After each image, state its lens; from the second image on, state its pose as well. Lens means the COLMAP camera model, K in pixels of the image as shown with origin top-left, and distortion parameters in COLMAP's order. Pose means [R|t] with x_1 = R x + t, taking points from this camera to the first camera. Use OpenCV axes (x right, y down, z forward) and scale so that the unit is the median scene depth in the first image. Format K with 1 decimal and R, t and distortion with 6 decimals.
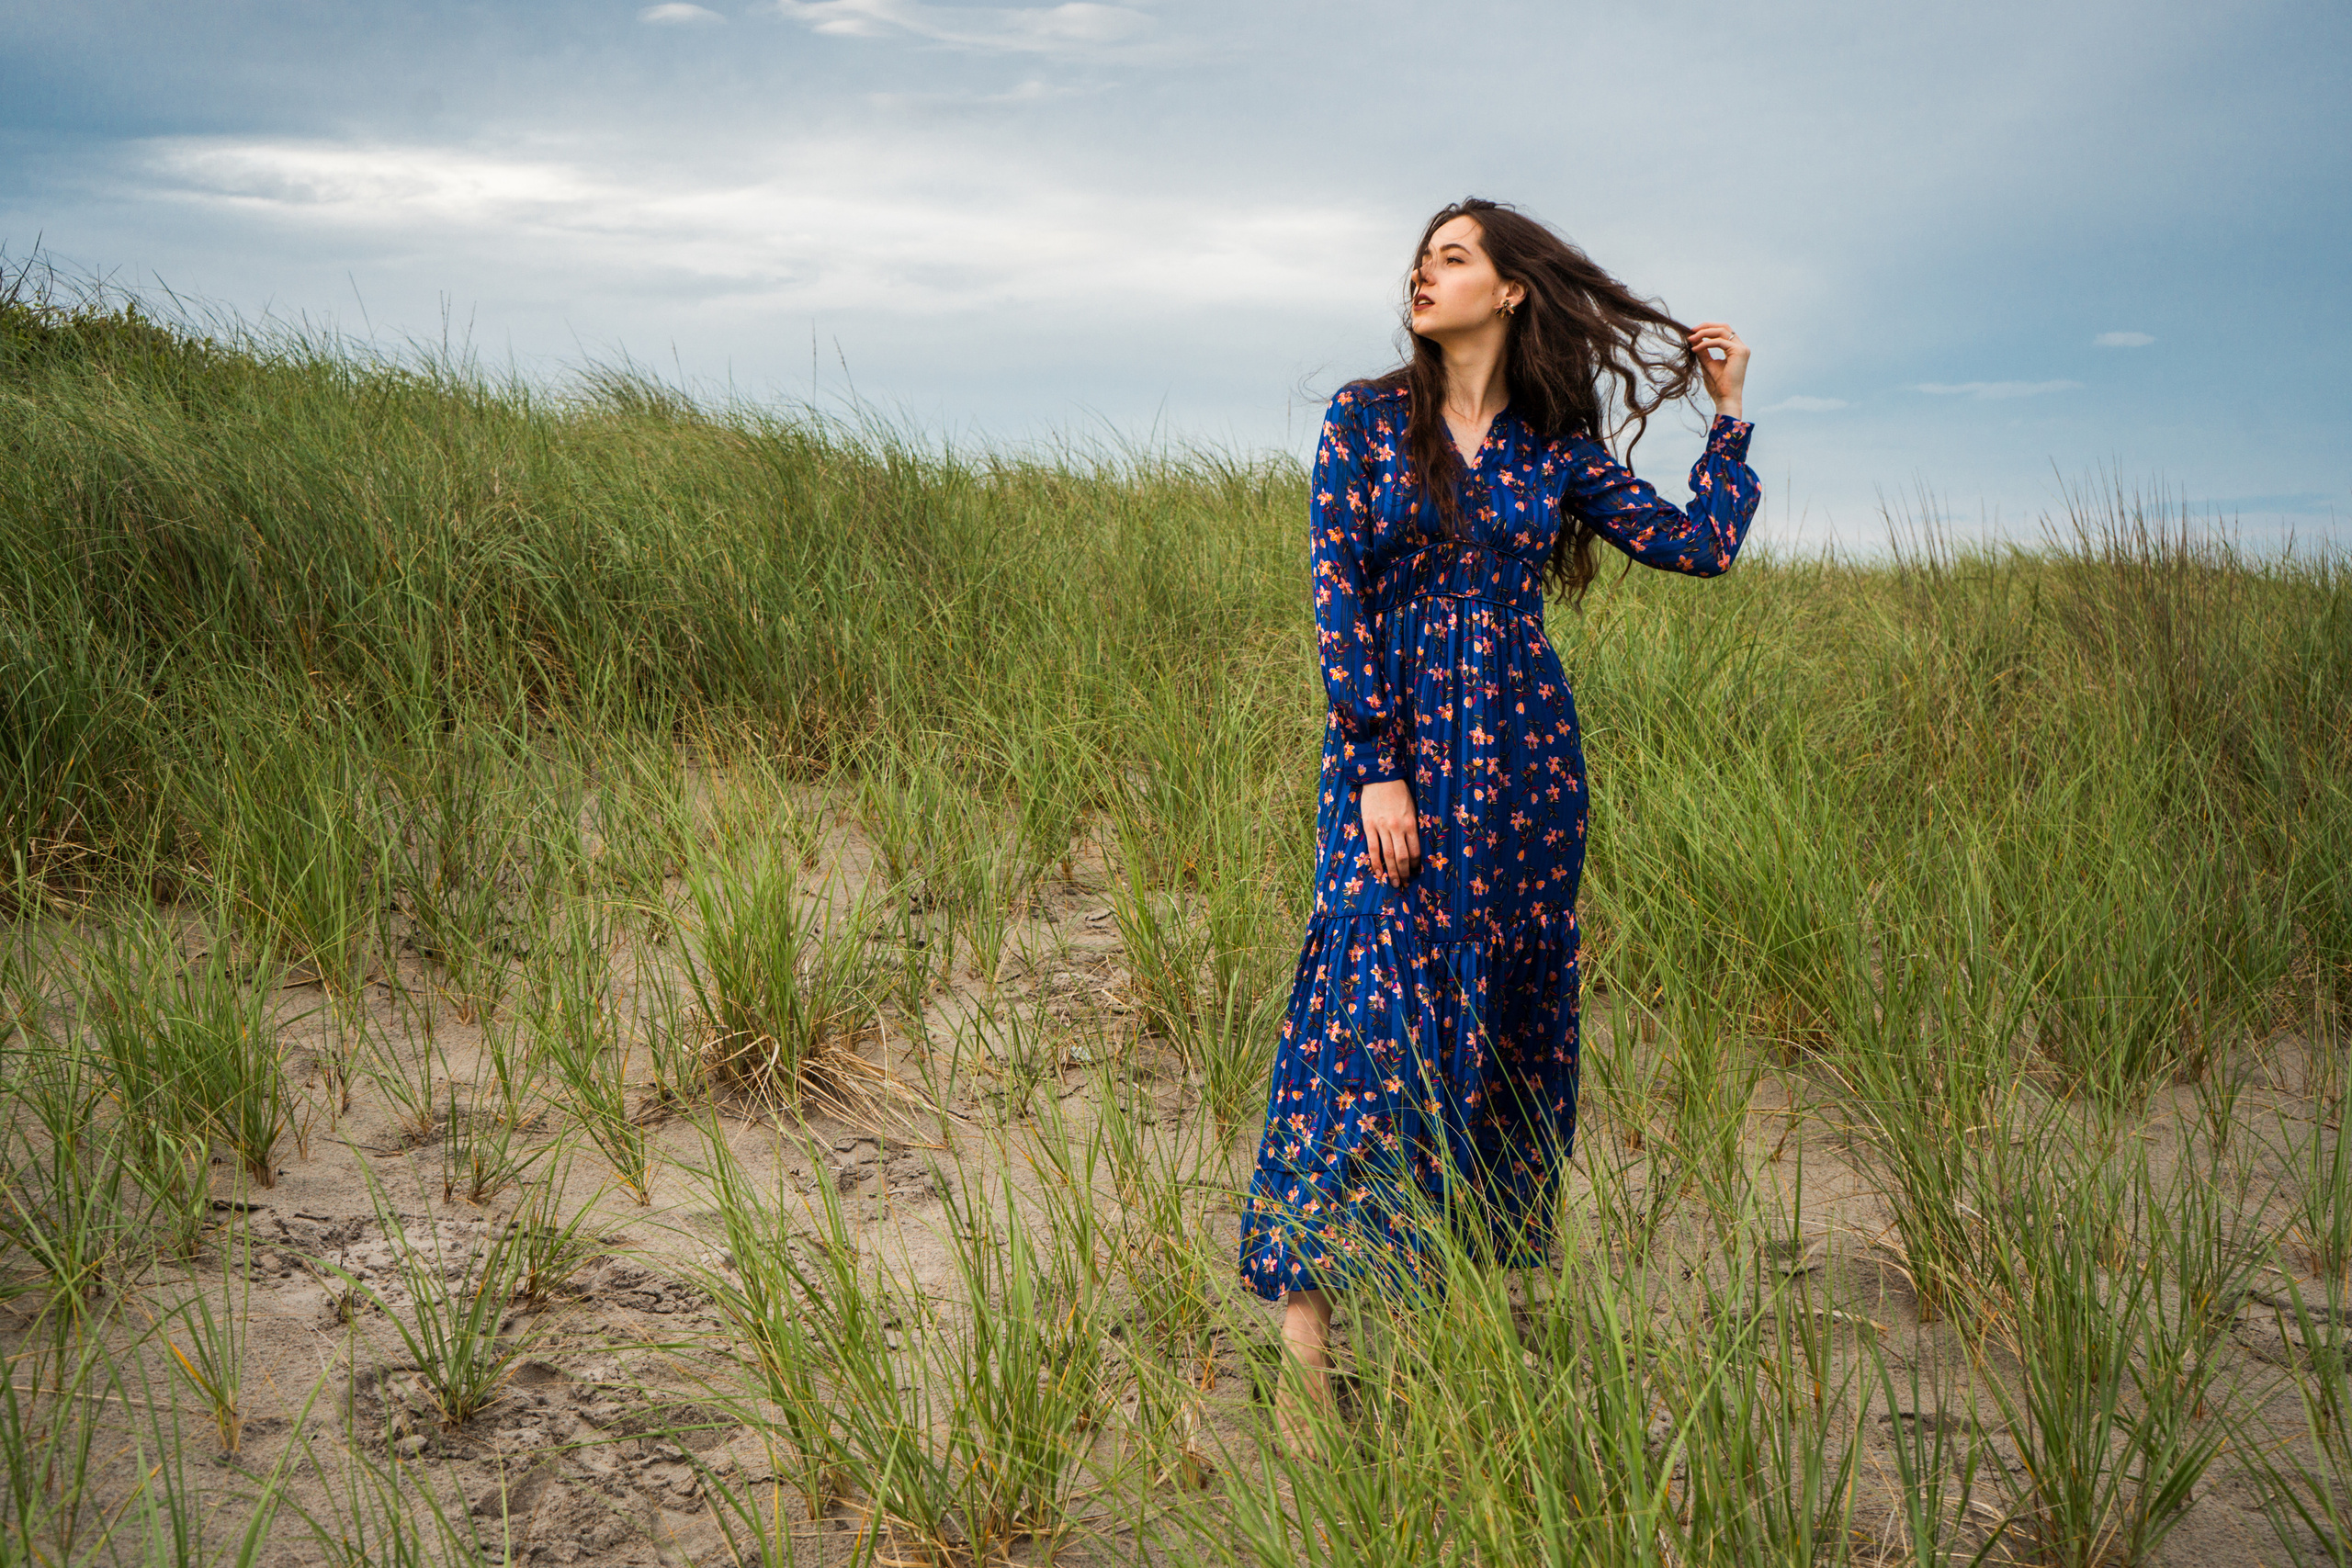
lens RADIAL K [[2302.6, 0, 1179.9], [0, 2302.6, 784.2], [0, 0, 1]] dist [0.003954, 0.000000]
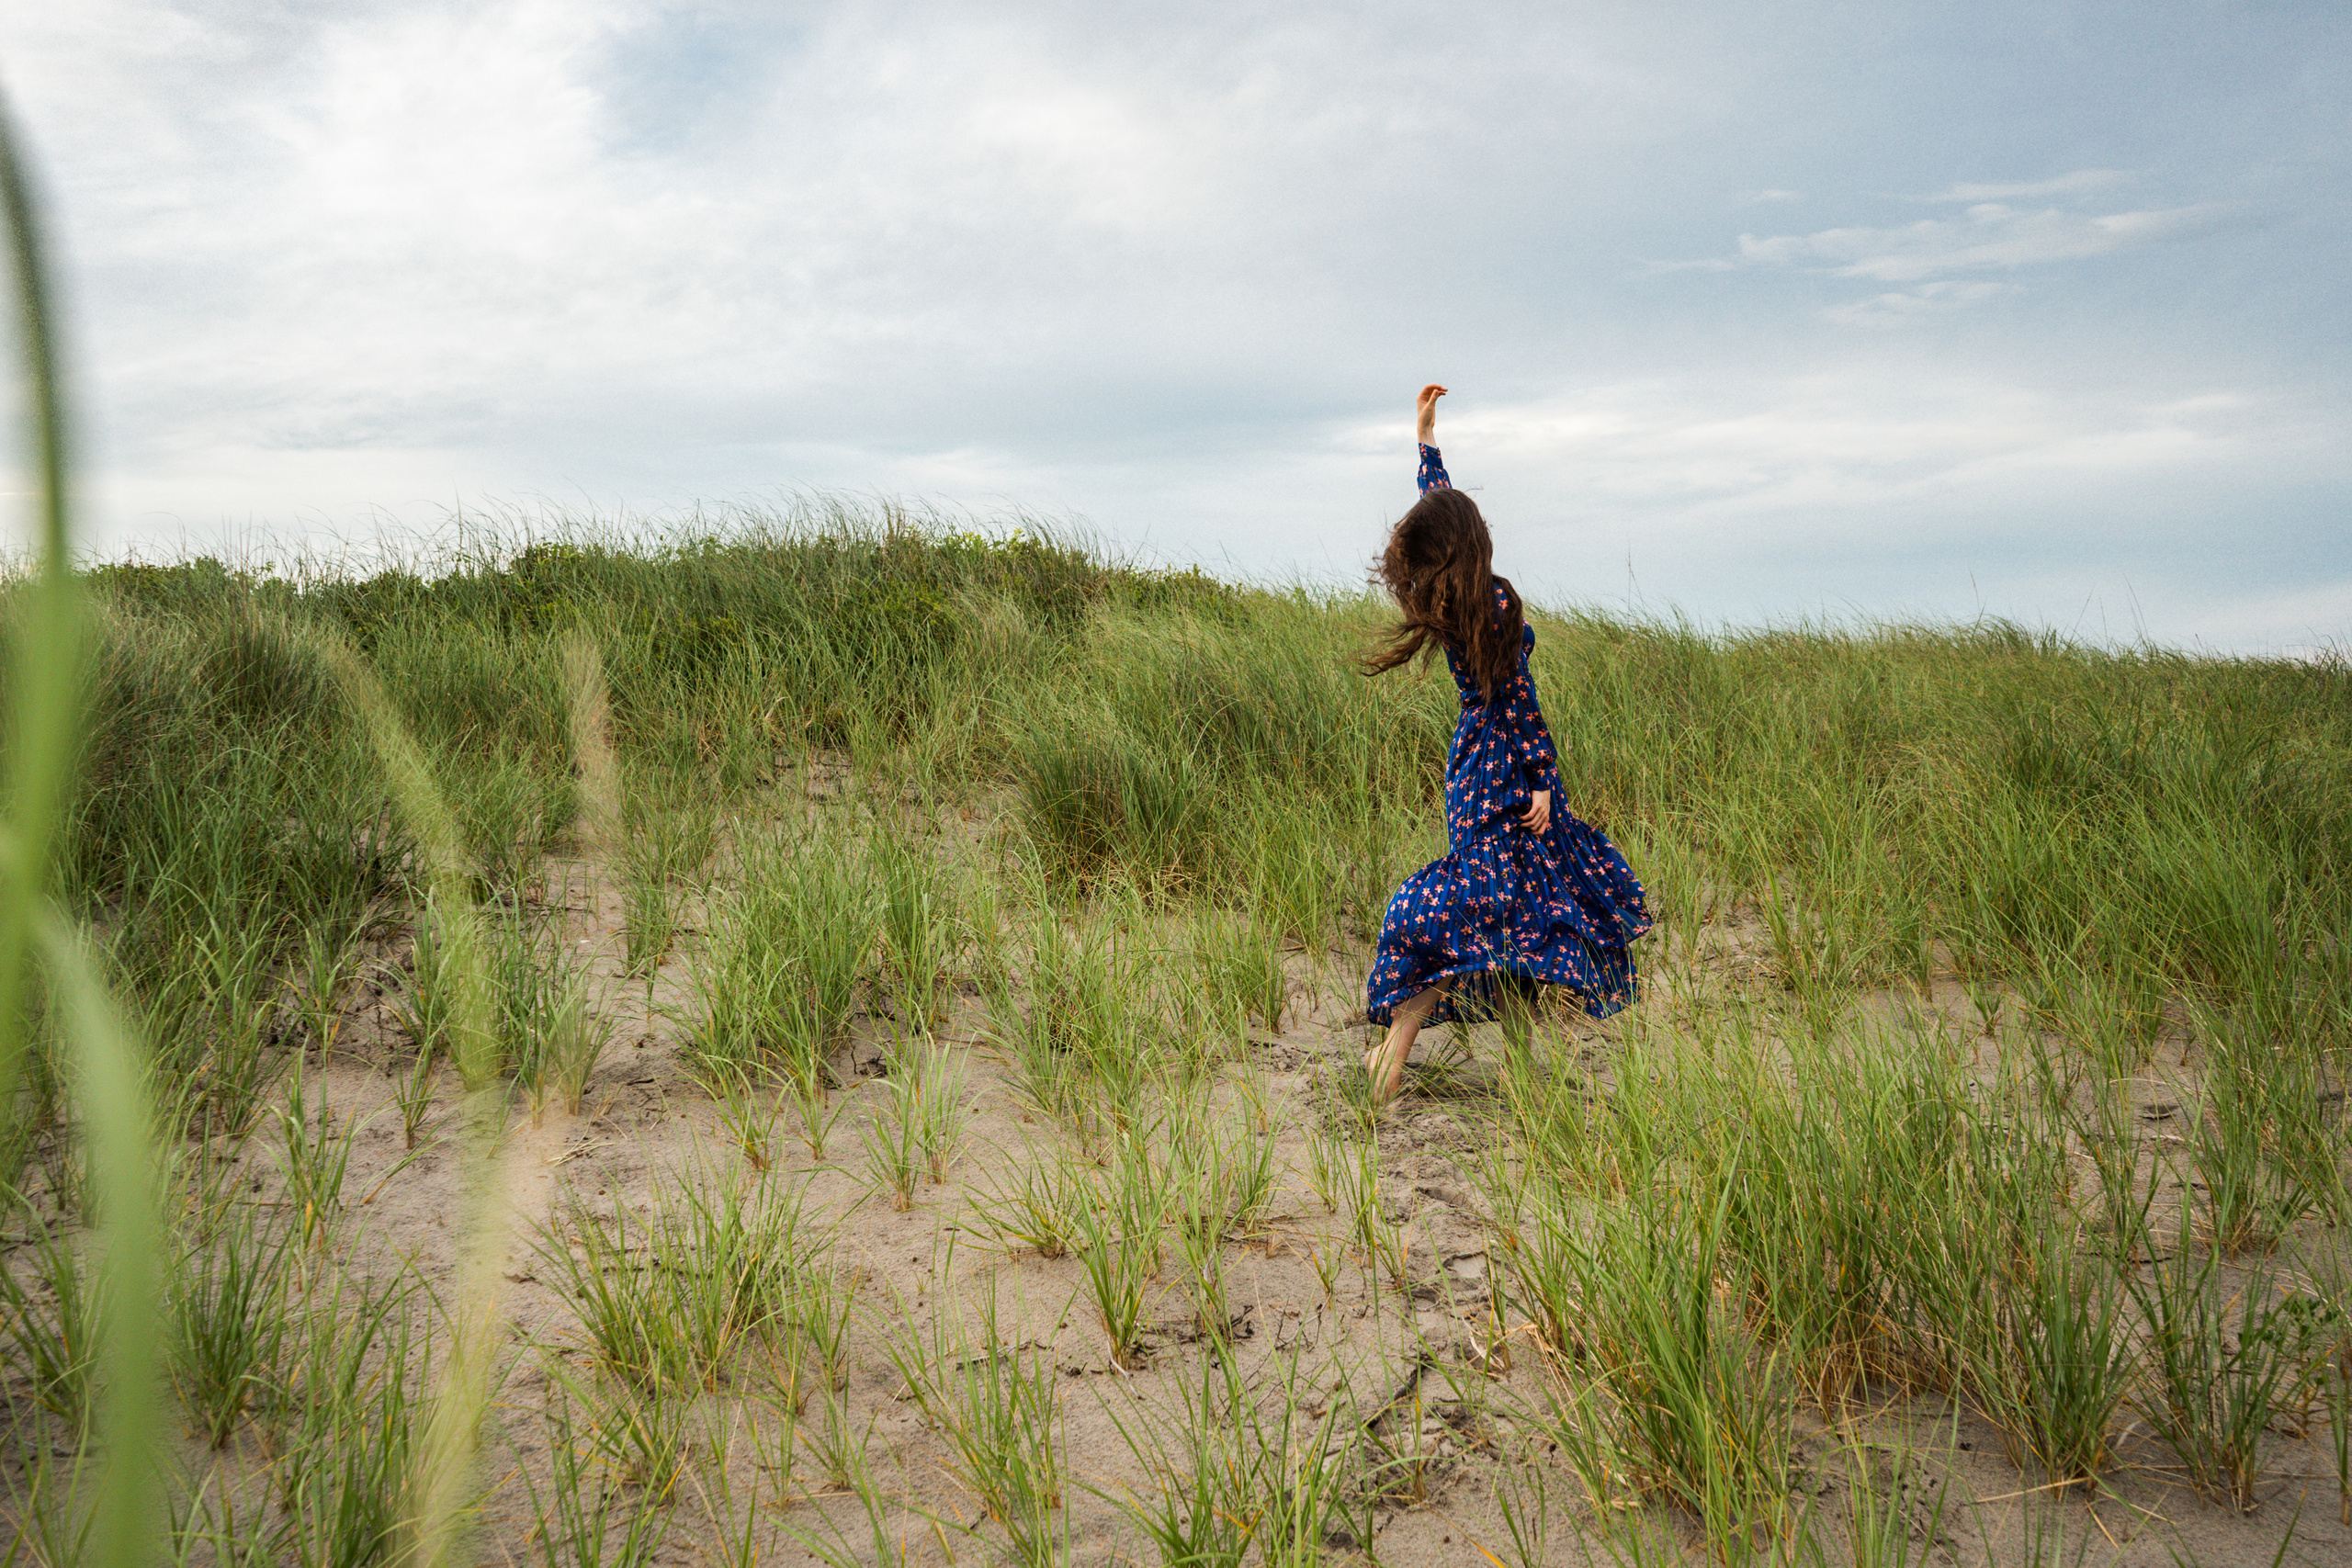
lens RADIAL K [[1901.9, 0, 1176.3], [0, 1901.9, 785.8], [0, 0, 1]] dist [-0.017244, 0.032220]
pose [[0.911557, -0.016234, -0.410854, 0.133718], [-0.009513, 0.998120, -0.060545, 0.046368], [0.411064, 0.059099, 0.909689, -0.360394]]
